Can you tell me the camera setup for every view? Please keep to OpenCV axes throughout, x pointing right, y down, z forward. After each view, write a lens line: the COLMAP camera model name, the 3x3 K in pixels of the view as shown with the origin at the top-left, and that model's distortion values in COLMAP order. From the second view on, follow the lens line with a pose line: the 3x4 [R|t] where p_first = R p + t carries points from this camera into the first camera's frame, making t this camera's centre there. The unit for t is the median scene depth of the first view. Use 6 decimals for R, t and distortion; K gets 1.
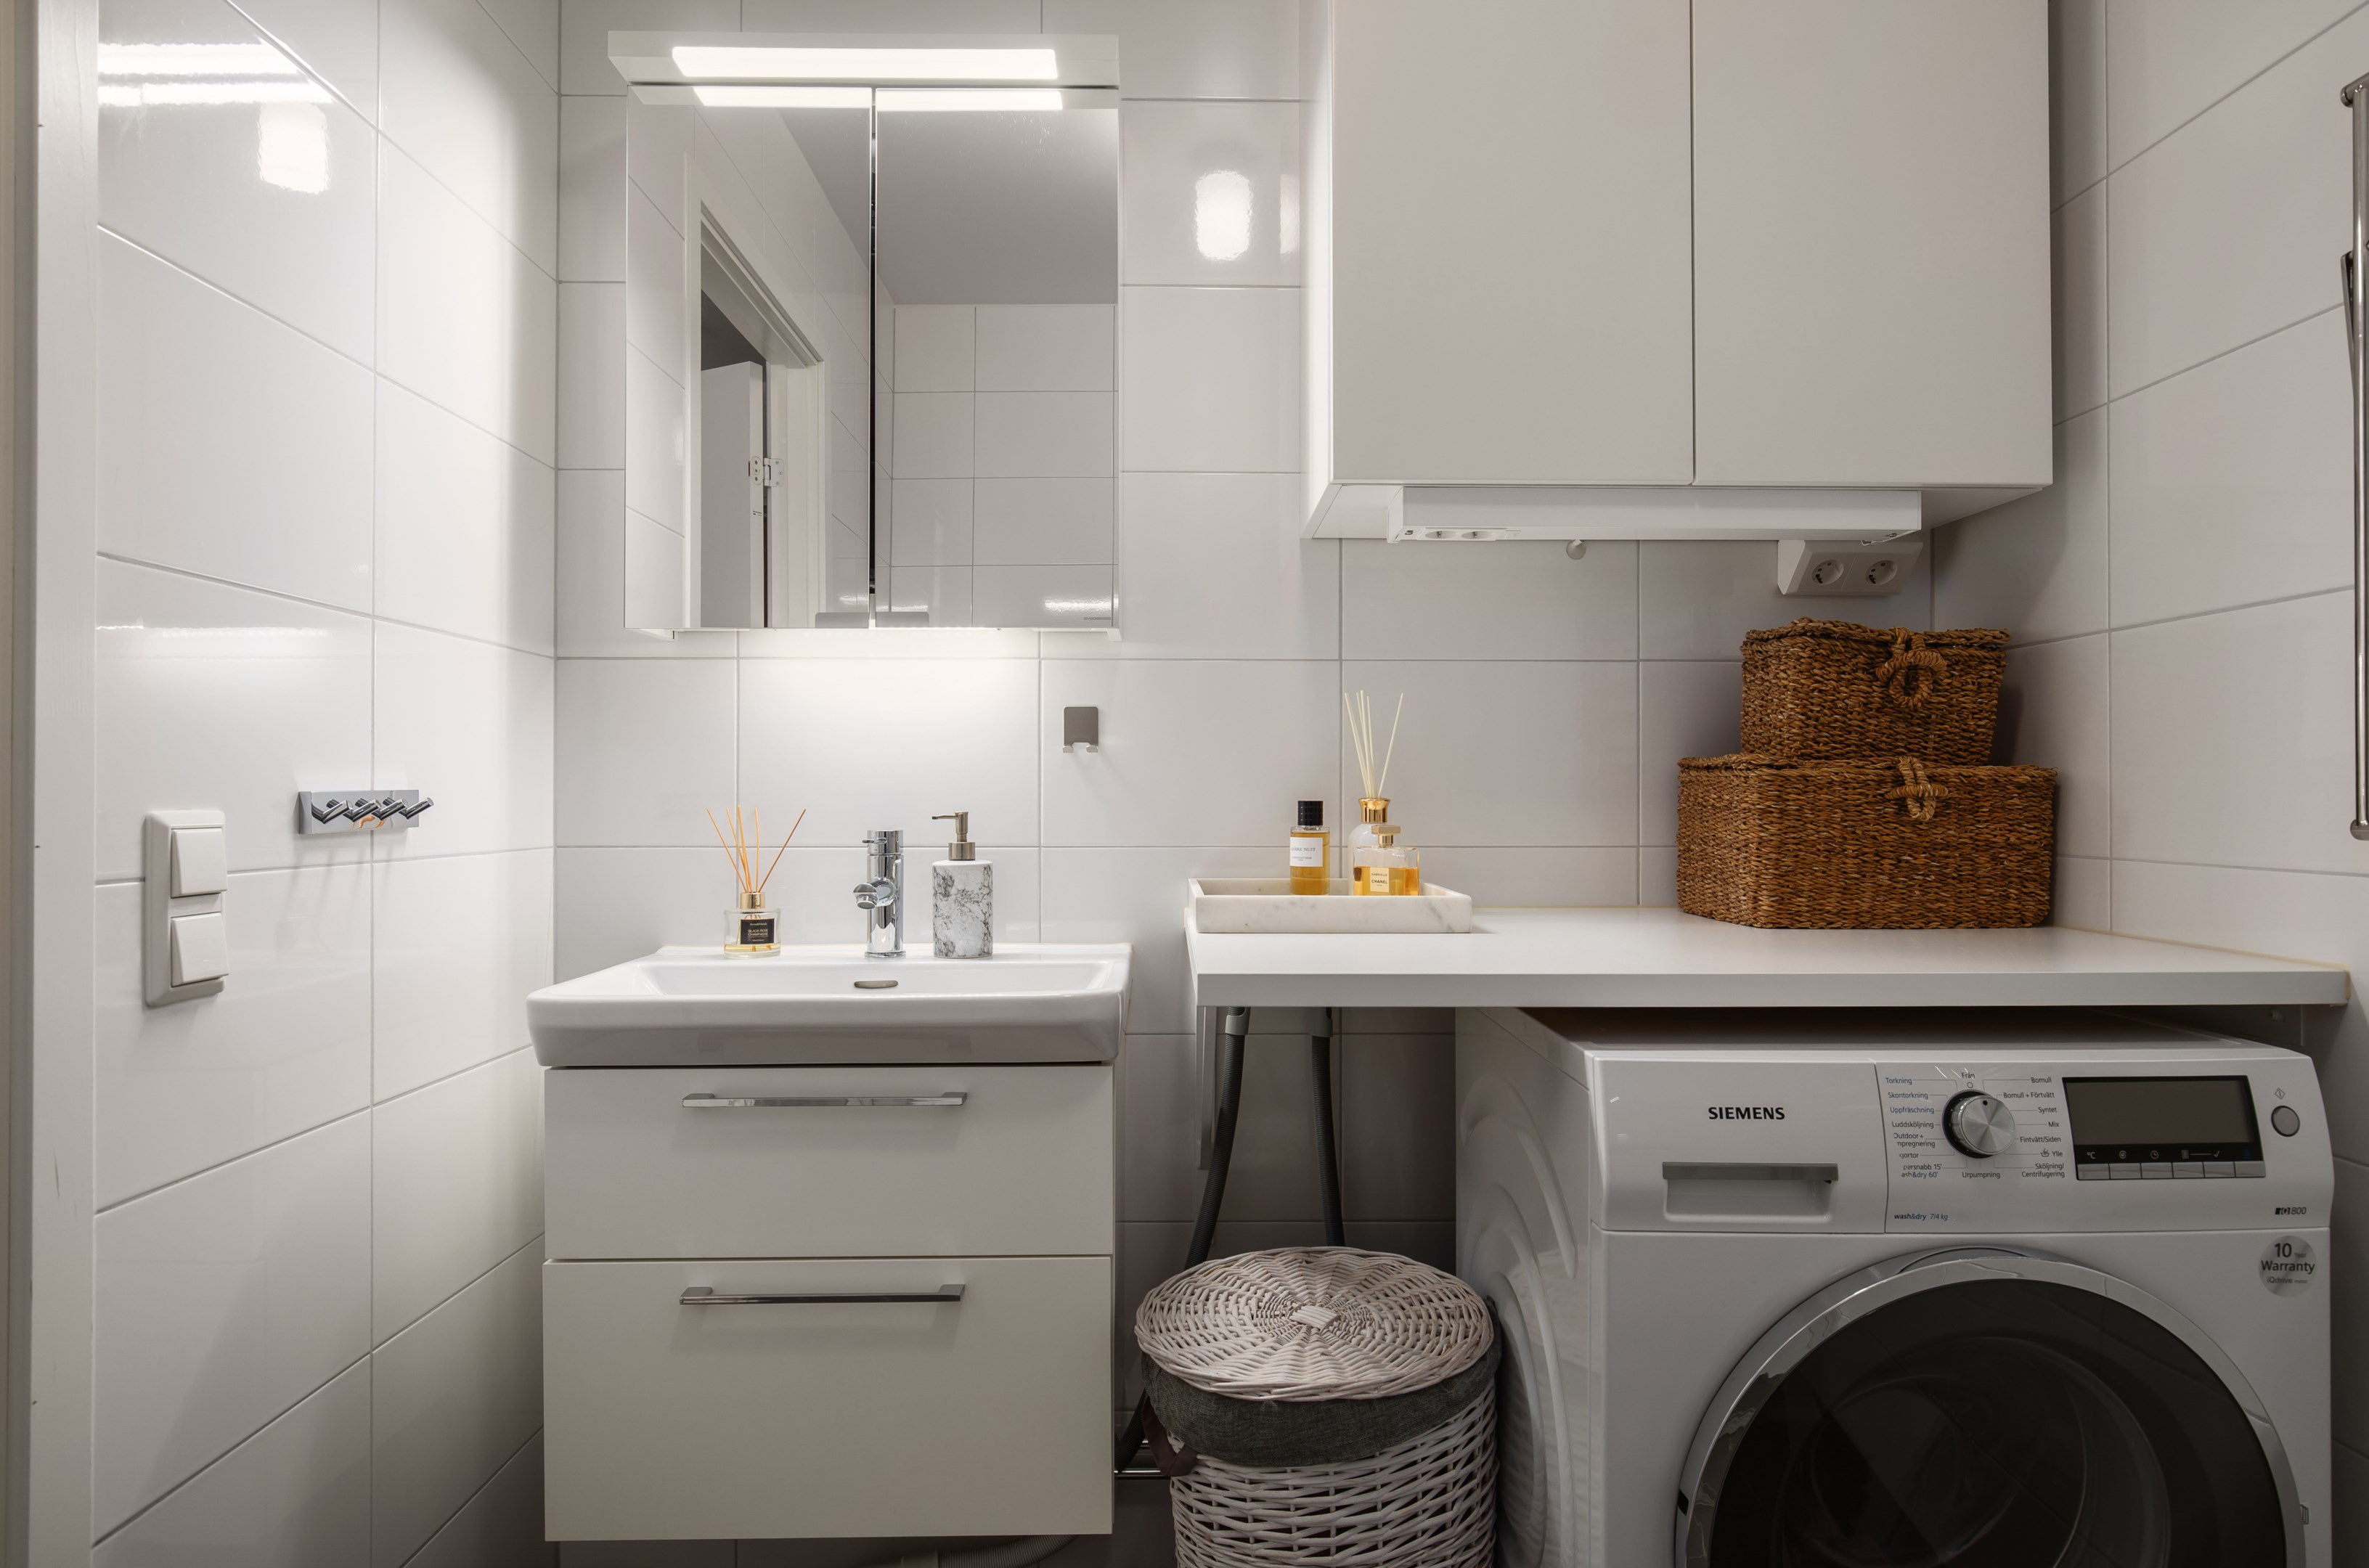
lens RADIAL K [[1296.4, 0, 1190.4], [0, 1296.4, 785.7], [0, 0, 1]] dist [-0.012052, 0.003071]
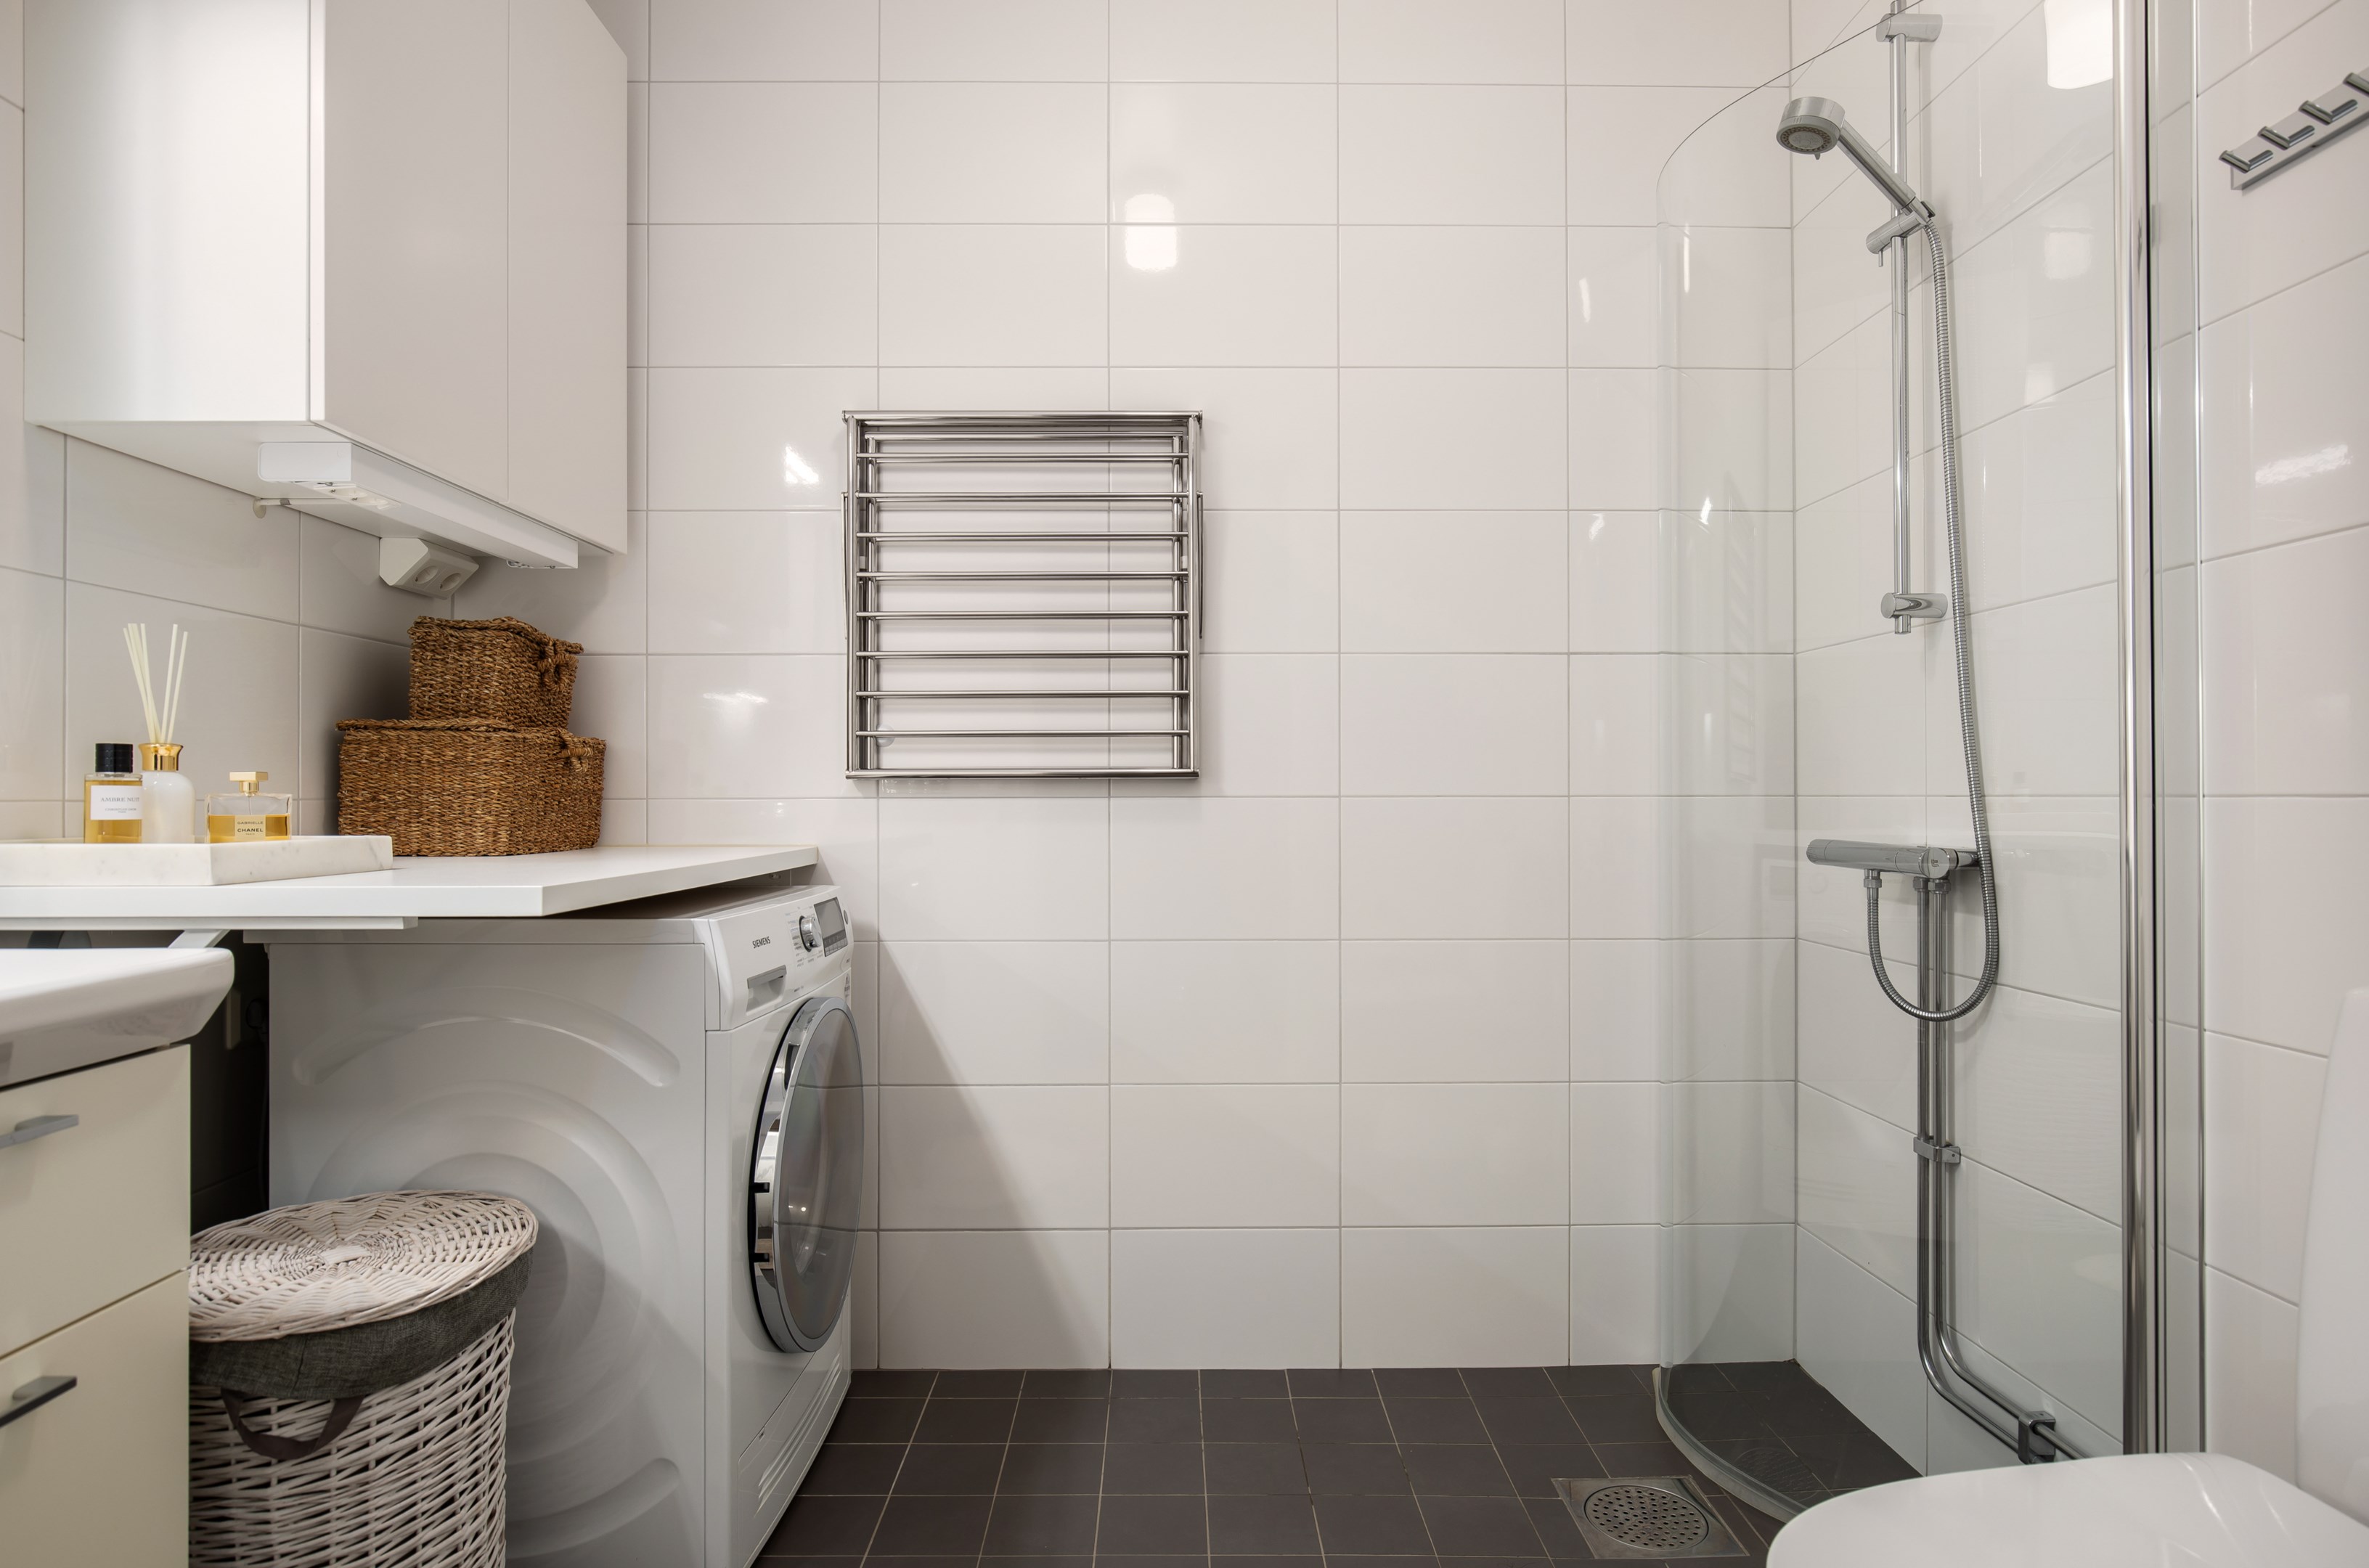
lens RADIAL K [[1296.4, 0, 1190.4], [0, 1296.4, 785.7], [0, 0, 1]] dist [-0.012052, 0.003071]
pose [[-0.002939, 0.006048, 0.999977, -0.836247], [-0.007670, 0.999952, -0.006071, 0.042852], [-0.999966, -0.007688, -0.002892, 0.320371]]
